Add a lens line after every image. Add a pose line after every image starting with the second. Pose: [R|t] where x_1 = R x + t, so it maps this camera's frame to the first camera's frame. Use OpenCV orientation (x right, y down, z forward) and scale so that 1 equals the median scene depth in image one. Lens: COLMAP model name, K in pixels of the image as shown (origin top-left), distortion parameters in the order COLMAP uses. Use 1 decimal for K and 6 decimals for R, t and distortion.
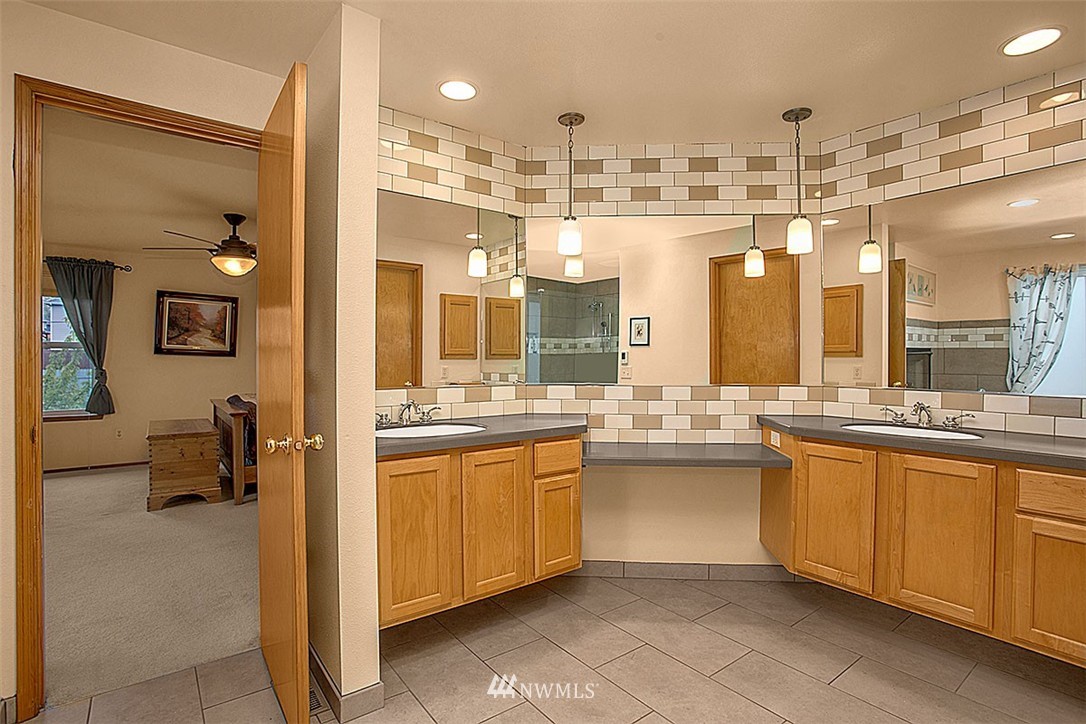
lens RADIAL K [[531.9, 0, 545.1], [0, 531.9, 361.9], [0, 0, 1]] dist [-0.077931, 0.037110]
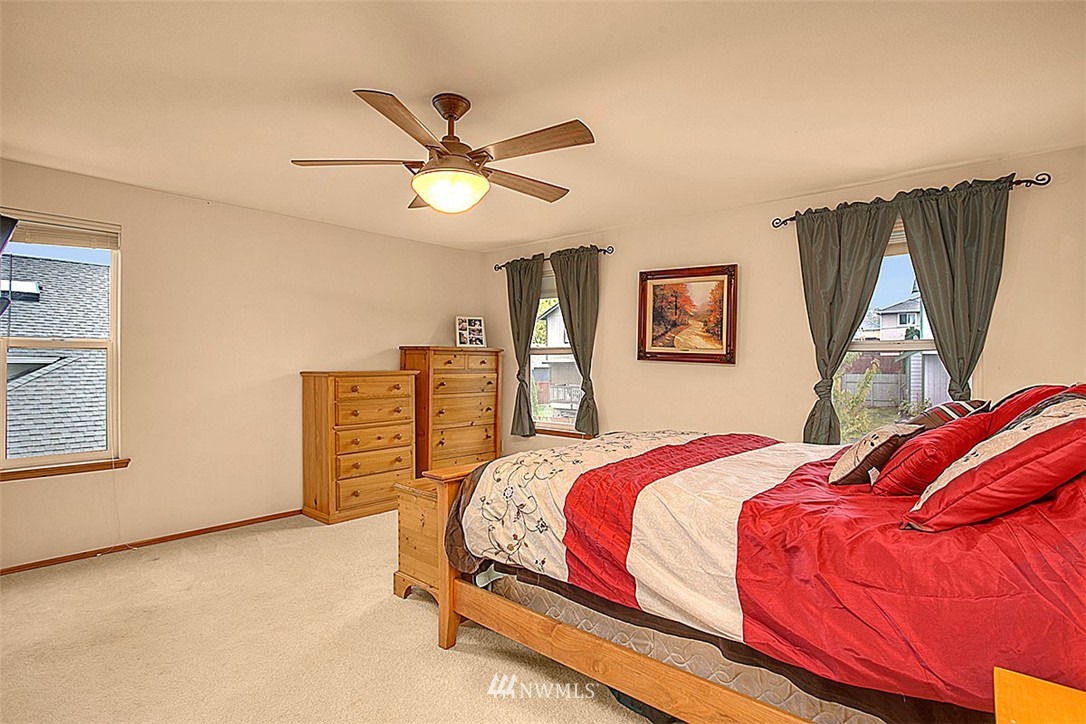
lens RADIAL K [[531.9, 0, 545.1], [0, 531.9, 361.9], [0, 0, 1]] dist [-0.077931, 0.037110]
pose [[0.200008, -0.008169, -0.979760, -0.049561], [-0.013323, 0.999850, -0.011056, -0.002617], [0.979704, 0.015264, 0.199869, 0.709149]]
